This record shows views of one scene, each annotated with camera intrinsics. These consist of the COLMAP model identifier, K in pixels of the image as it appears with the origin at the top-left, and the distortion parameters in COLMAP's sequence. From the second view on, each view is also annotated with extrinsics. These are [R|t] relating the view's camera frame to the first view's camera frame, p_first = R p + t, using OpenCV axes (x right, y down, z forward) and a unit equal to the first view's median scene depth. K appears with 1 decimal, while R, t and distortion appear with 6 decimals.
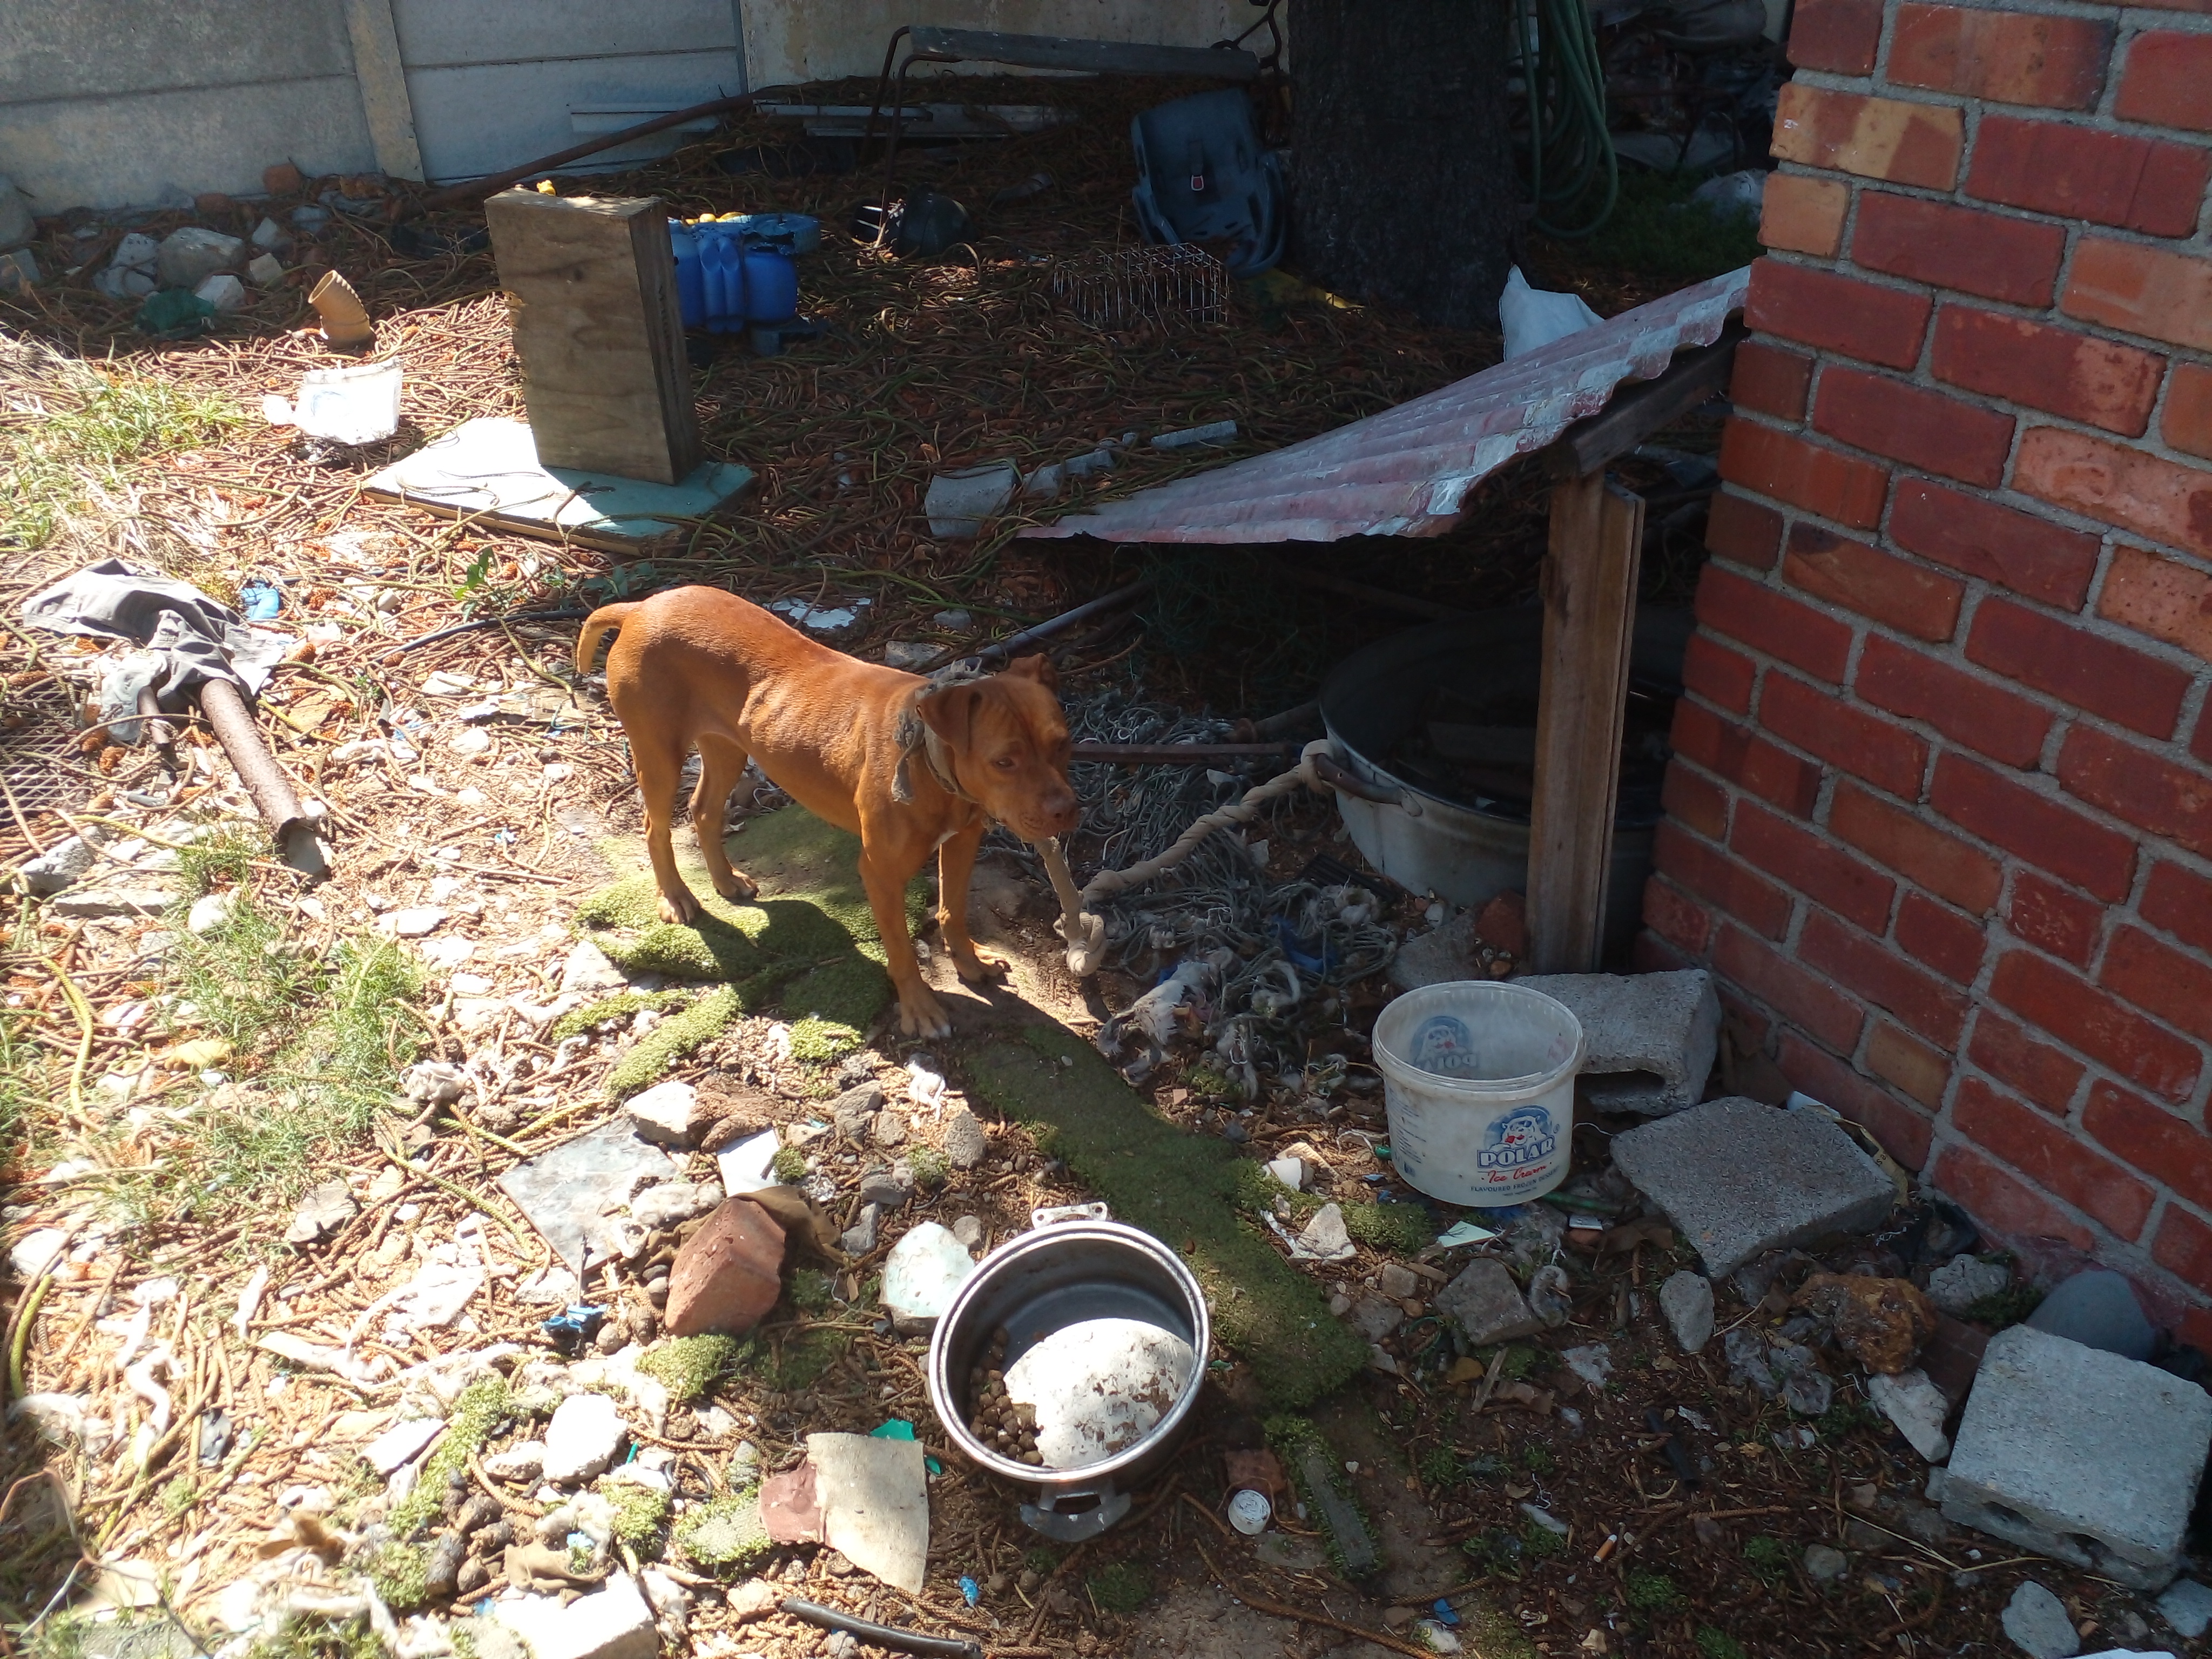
lens RADIAL K [[1821.5, 0, 1092.9], [0, 1821.5, 805.7], [0, 0, 1]] dist [0.043697, -0.060721]
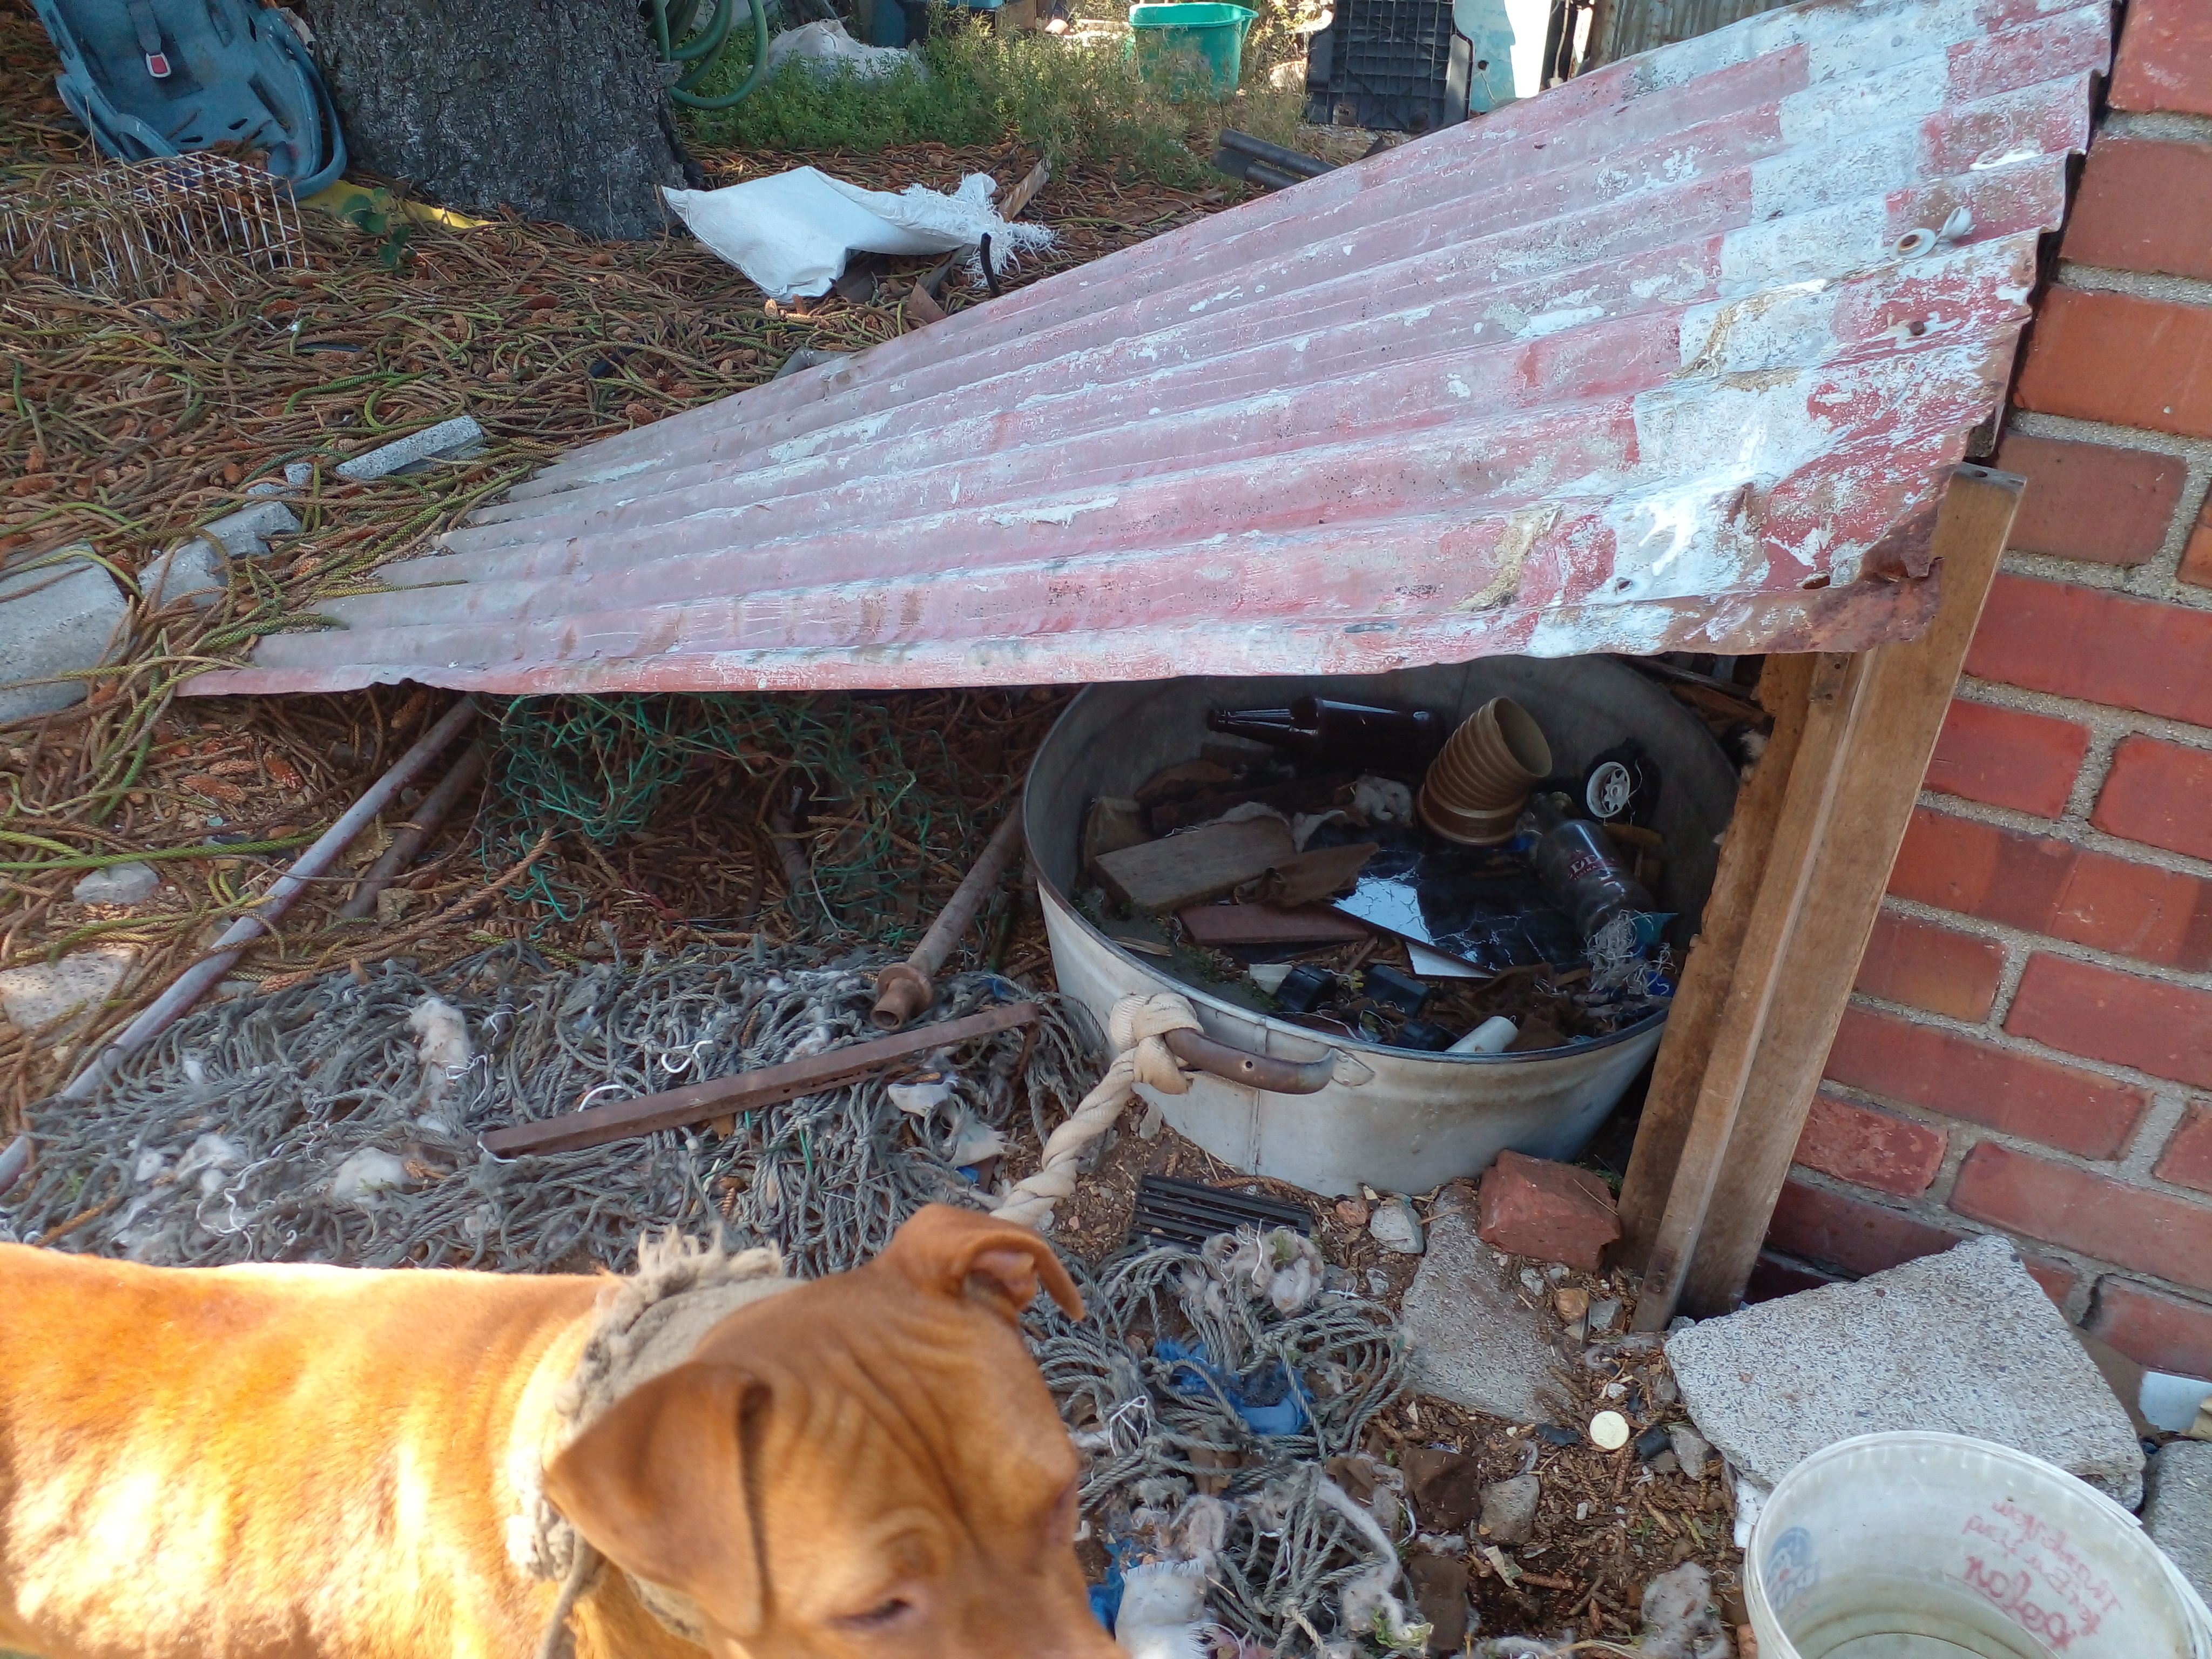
lens RADIAL K [[1821.5, 0, 1108.8], [0, 1821.5, 803.7], [0, 0, 1]] dist [0.043697, -0.060721]
pose [[0.820420, -0.265220, 0.506526, -0.163368], [0.242018, 0.963715, 0.112610, -0.179737], [-0.518013, 0.030201, 0.854839, 0.634599]]
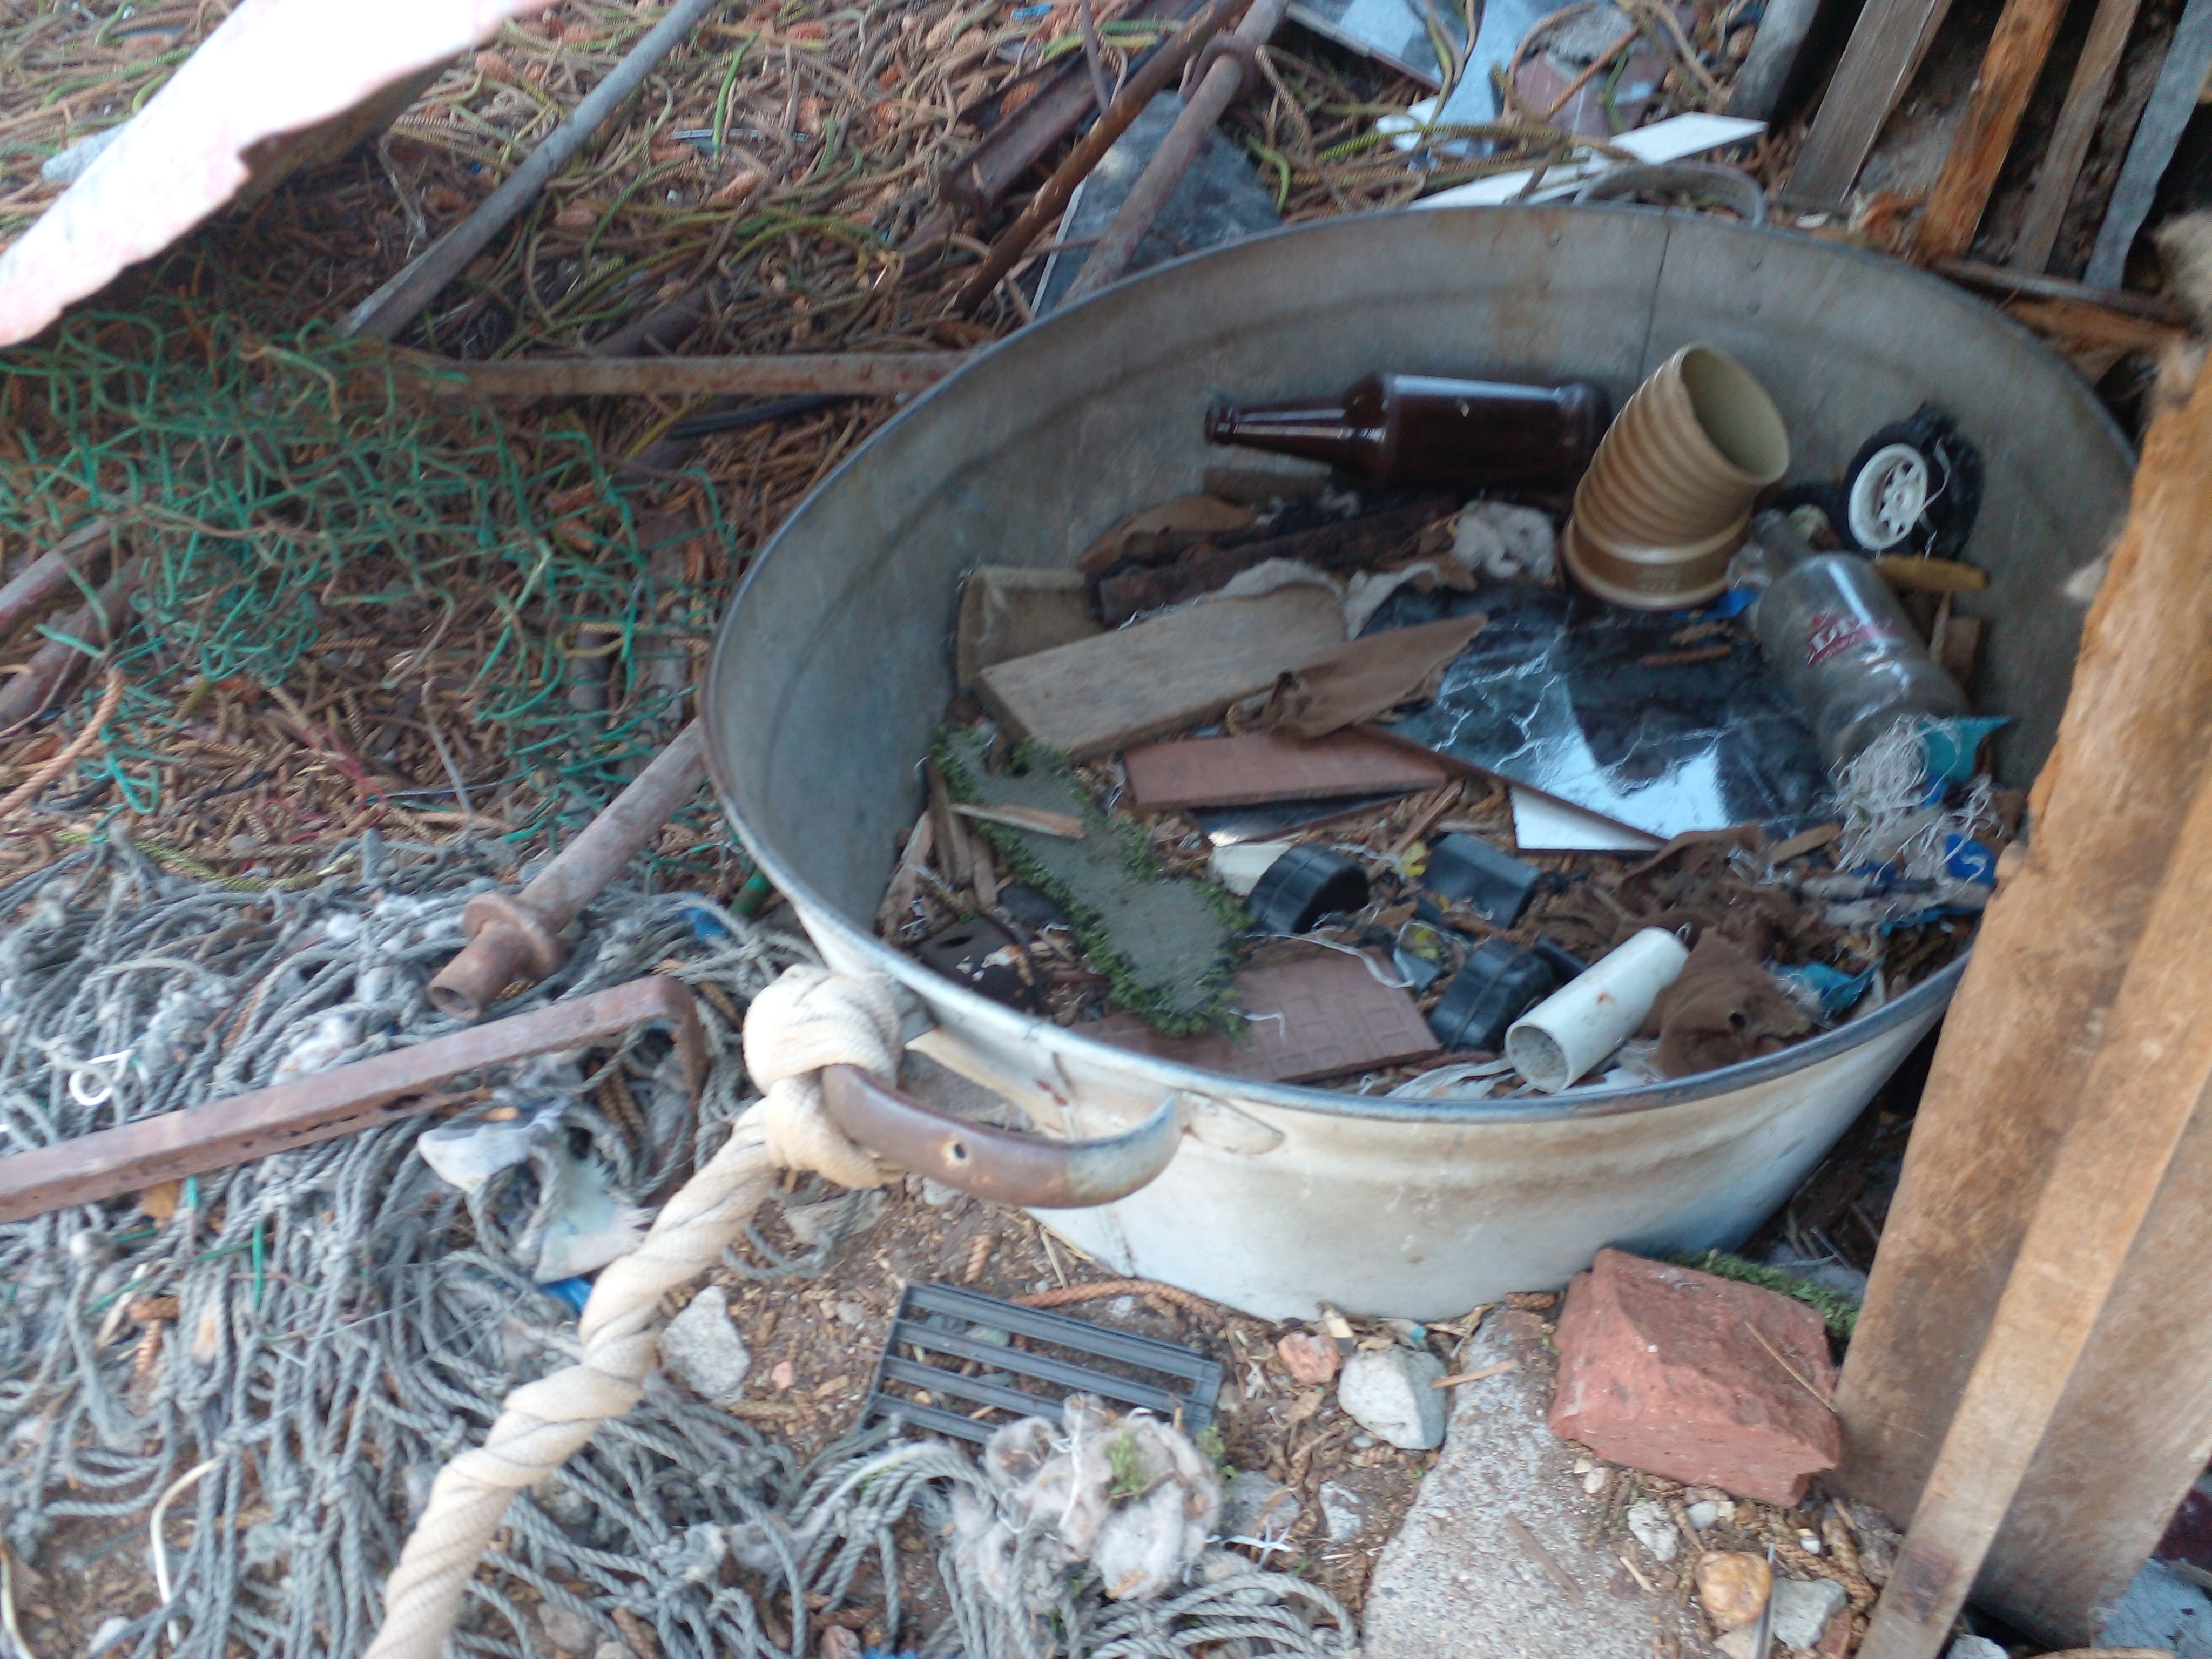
lens RADIAL K [[1821.5, 0, 1121.6], [0, 1821.5, 841.6], [0, 0, 1]] dist [0.043697, -0.060721]
pose [[0.876099, -0.364163, 0.315967, 0.107397], [0.313427, 0.928164, 0.200686, -0.107417], [-0.366352, -0.076788, 0.927302, 0.868888]]
